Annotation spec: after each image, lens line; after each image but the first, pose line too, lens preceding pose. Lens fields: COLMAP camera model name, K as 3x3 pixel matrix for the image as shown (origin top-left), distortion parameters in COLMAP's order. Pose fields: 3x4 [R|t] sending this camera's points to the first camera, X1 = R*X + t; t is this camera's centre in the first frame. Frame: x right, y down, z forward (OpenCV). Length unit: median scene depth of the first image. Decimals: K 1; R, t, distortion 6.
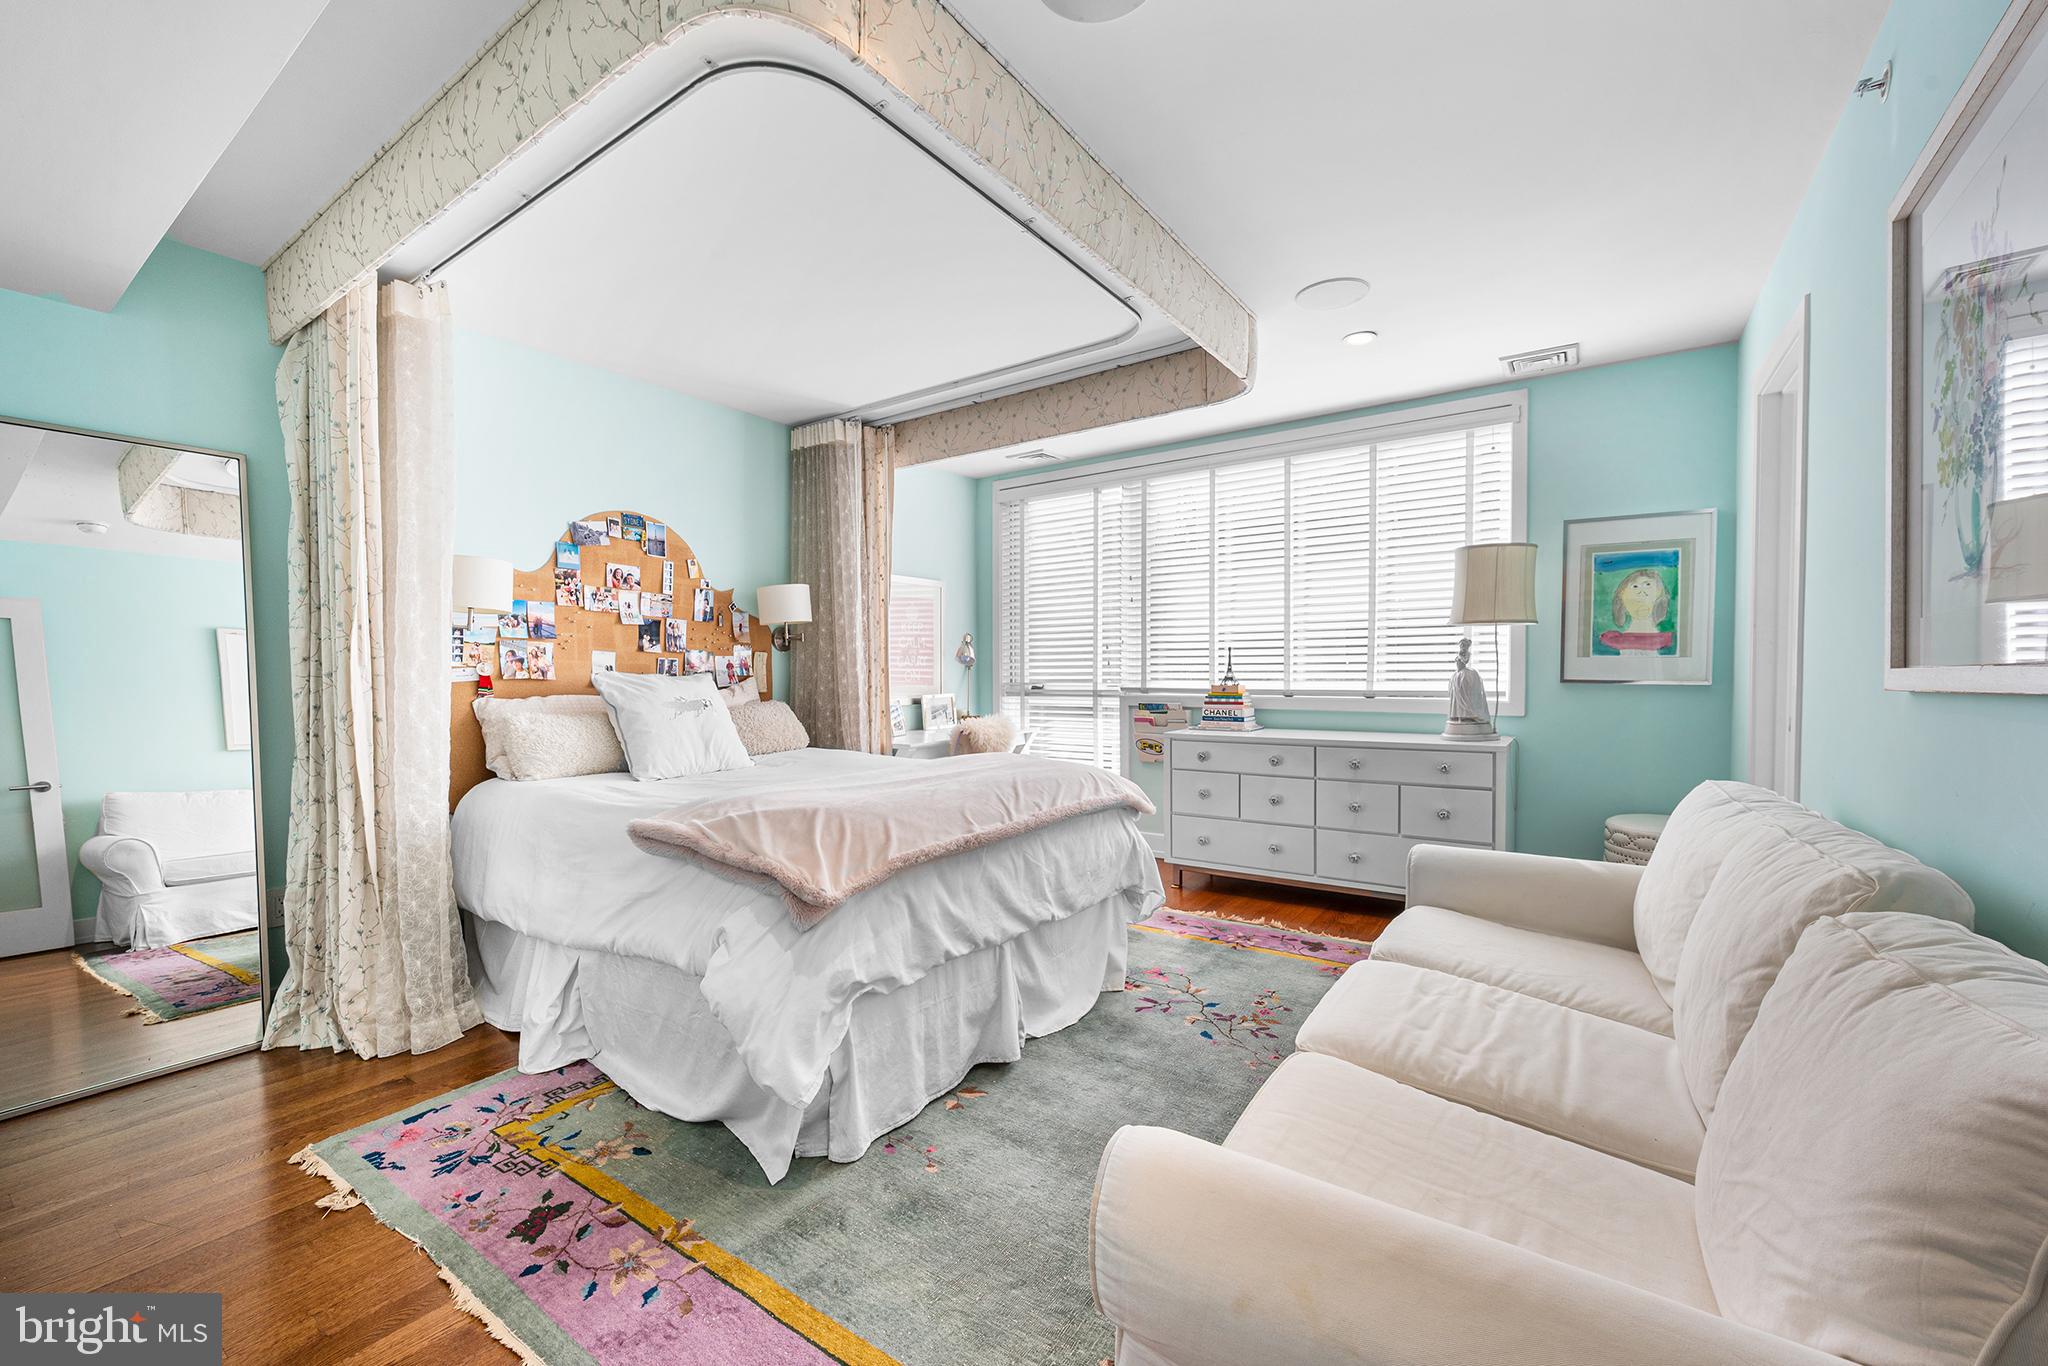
lens RADIAL K [[827.7, 0, 1023.9], [0, 827.7, 688.6], [0, 0, 1]] dist [0.000811, 0.000033]
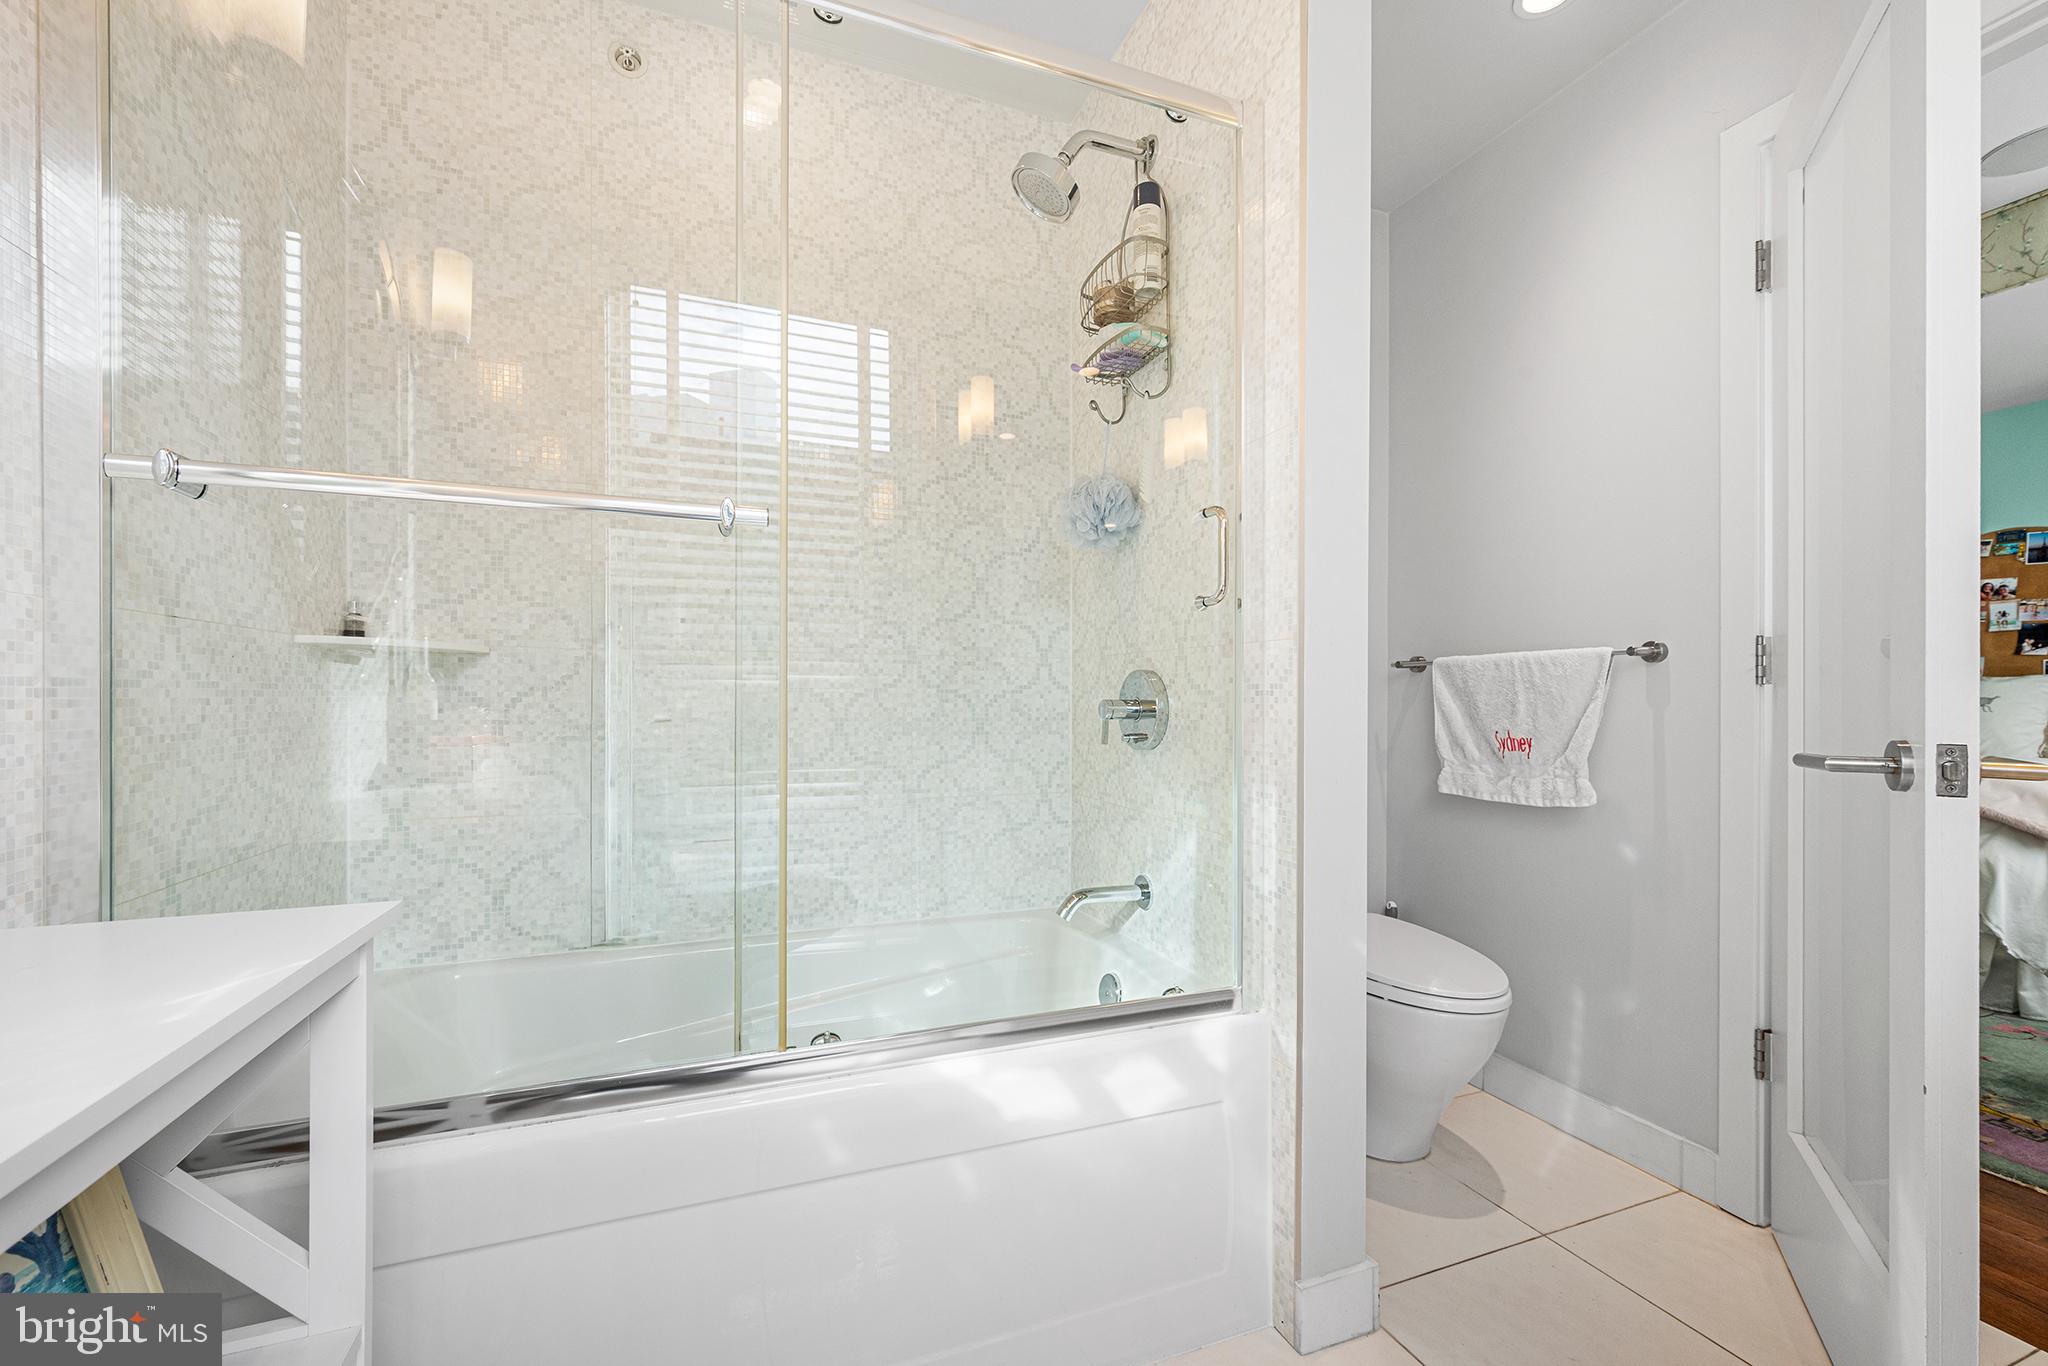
lens RADIAL K [[827.7, 0, 1025.3], [0, 827.7, 687.7], [0, 0, 1]] dist [0.000811, 0.000033]
pose [[-0.557720, 0.000475, -0.830029, 1.186687], [-0.014840, 0.999834, 0.010544, 0.007809], [0.829897, 0.018198, -0.557620, 0.520249]]
